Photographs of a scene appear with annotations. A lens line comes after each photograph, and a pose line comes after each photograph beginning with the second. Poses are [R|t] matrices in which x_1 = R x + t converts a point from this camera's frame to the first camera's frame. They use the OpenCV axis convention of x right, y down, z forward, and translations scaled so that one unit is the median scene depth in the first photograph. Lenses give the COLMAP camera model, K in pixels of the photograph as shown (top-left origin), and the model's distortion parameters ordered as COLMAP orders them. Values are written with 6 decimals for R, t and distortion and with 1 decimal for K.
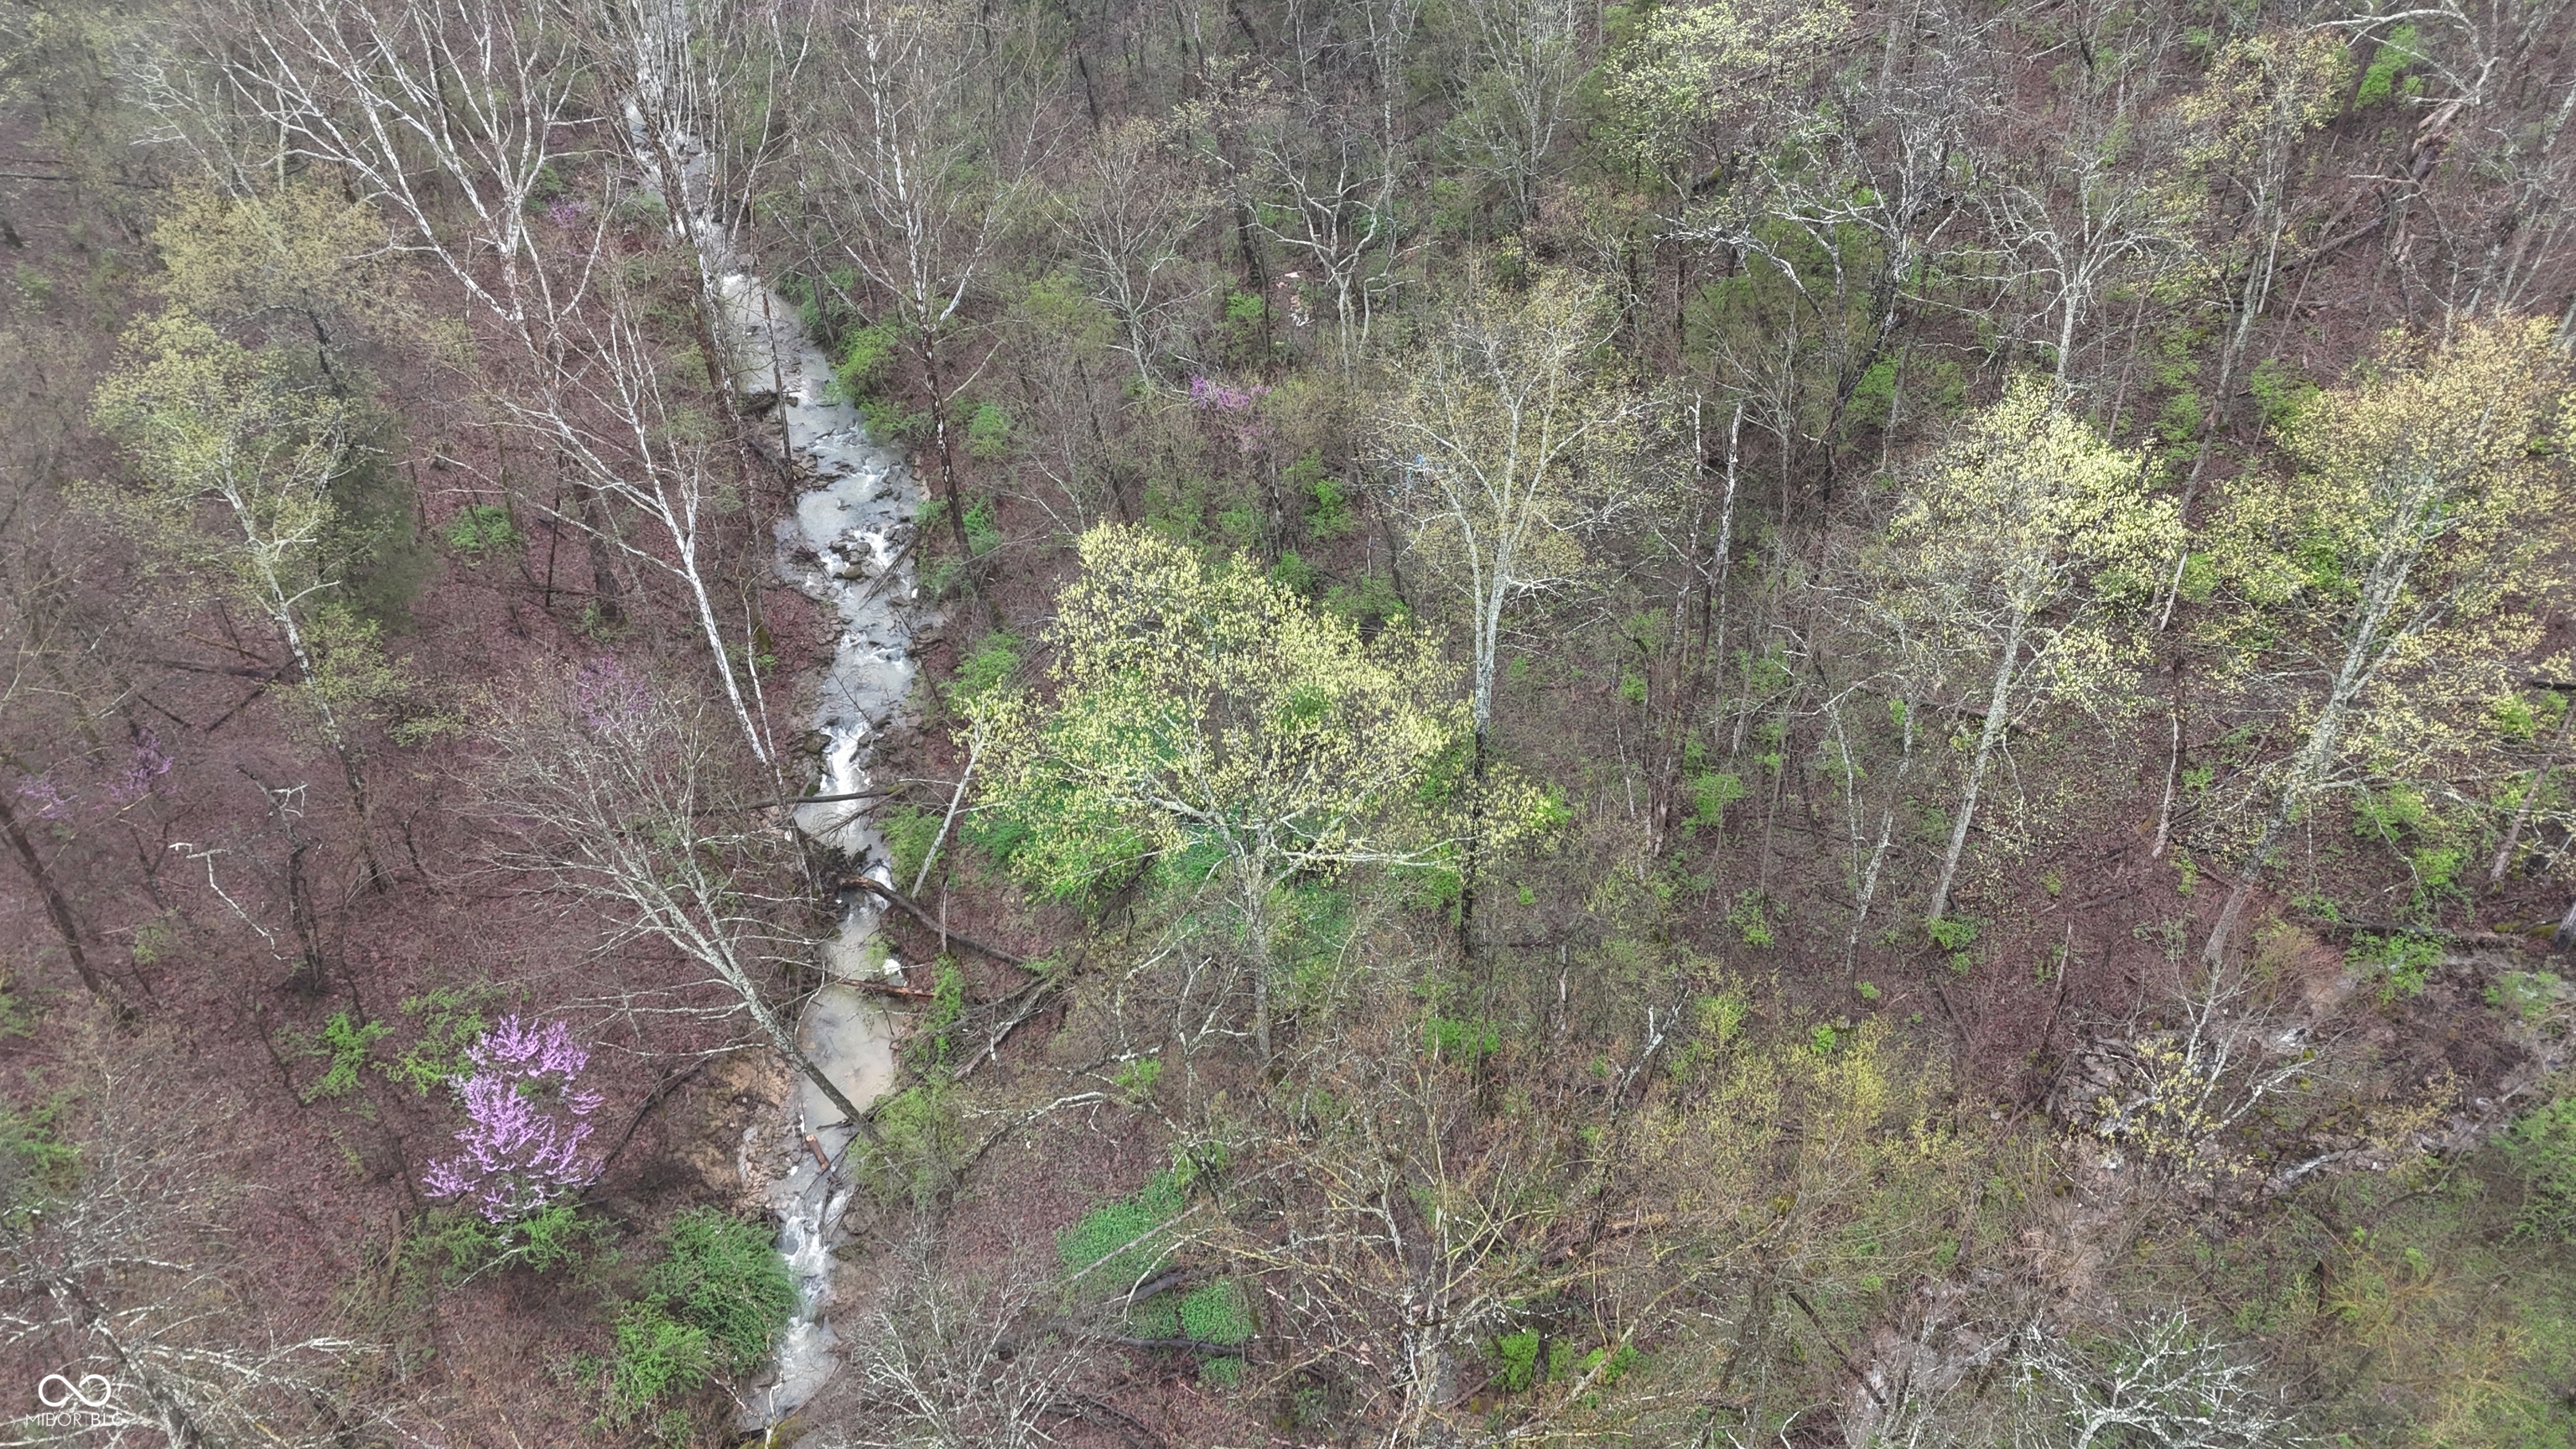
lens RADIAL K [[1881.4, 0, 1288.0], [0, 1881.4, 724.5], [0, 0, 1]] dist [0.074602, -0.061012]
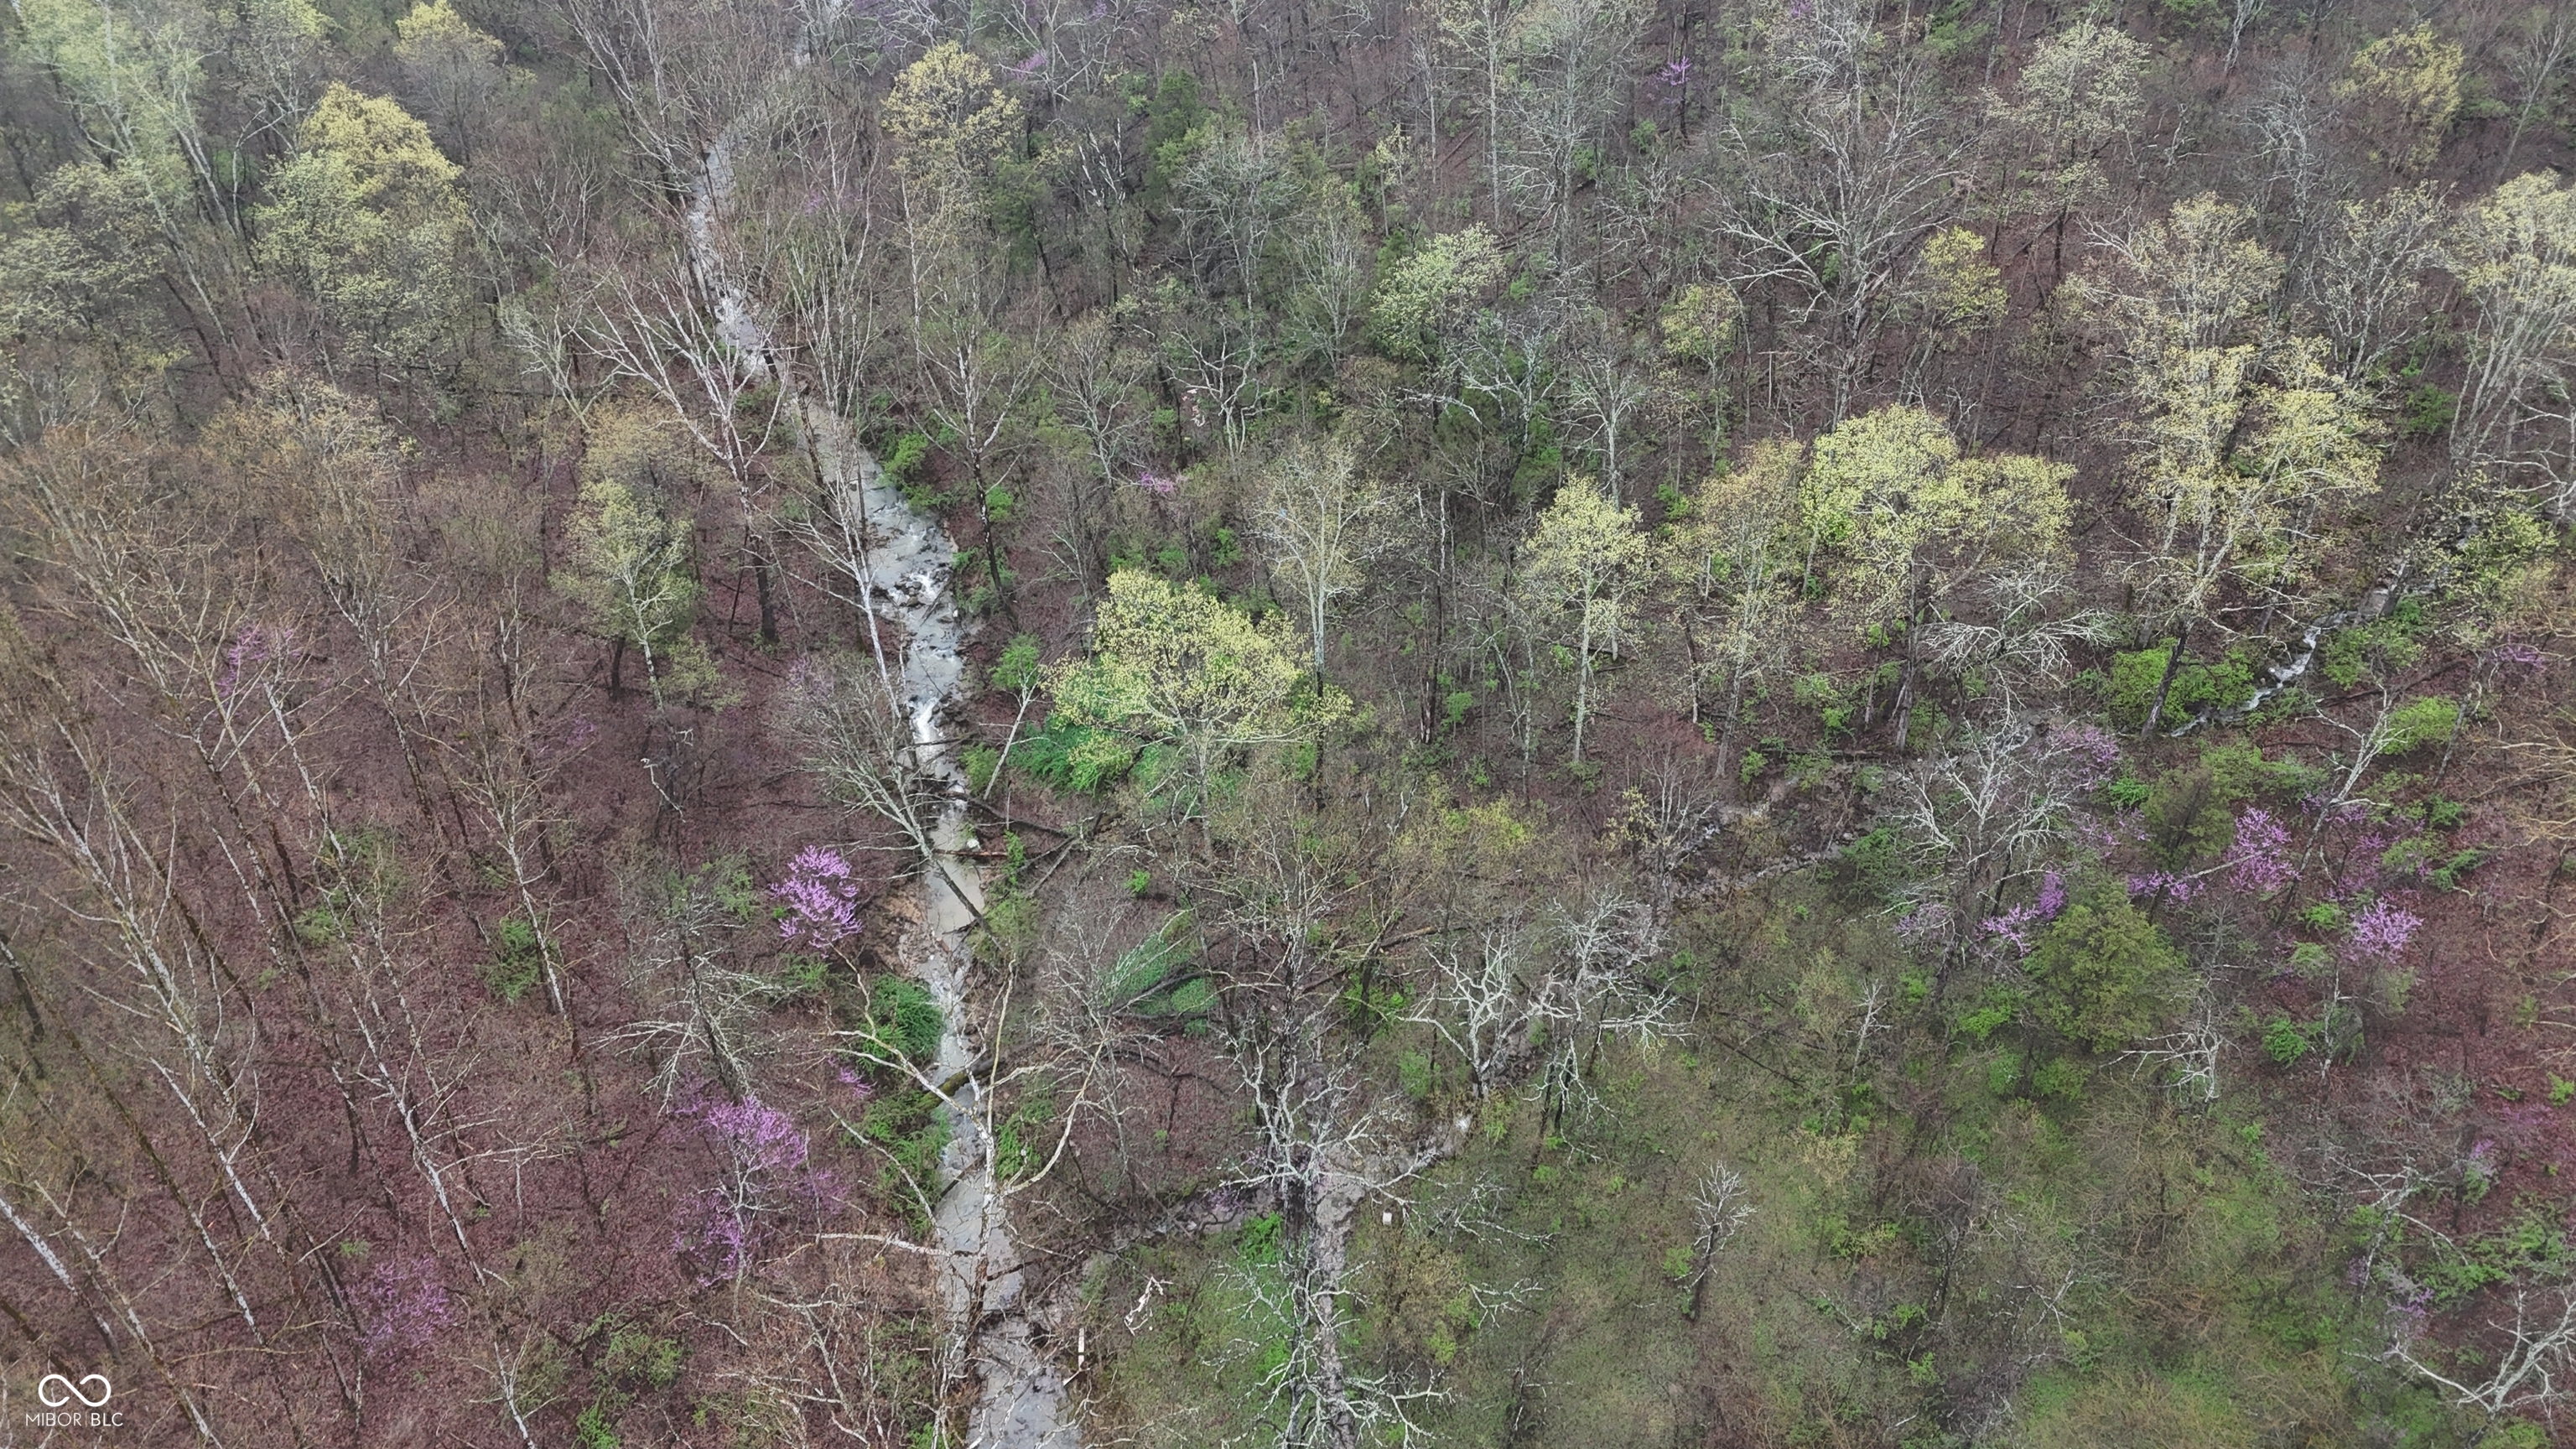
lens RADIAL K [[1892.4, 0, 1288.0], [0, 1892.4, 724.5], [0, 0, 1]] dist [0.136439, -0.000569]
pose [[0.996868, -0.053712, 0.058047, -0.031791], [0.053941, 0.998541, -0.002379, 0.048813], [-0.057834, 0.005502, 0.998311, -0.700997]]
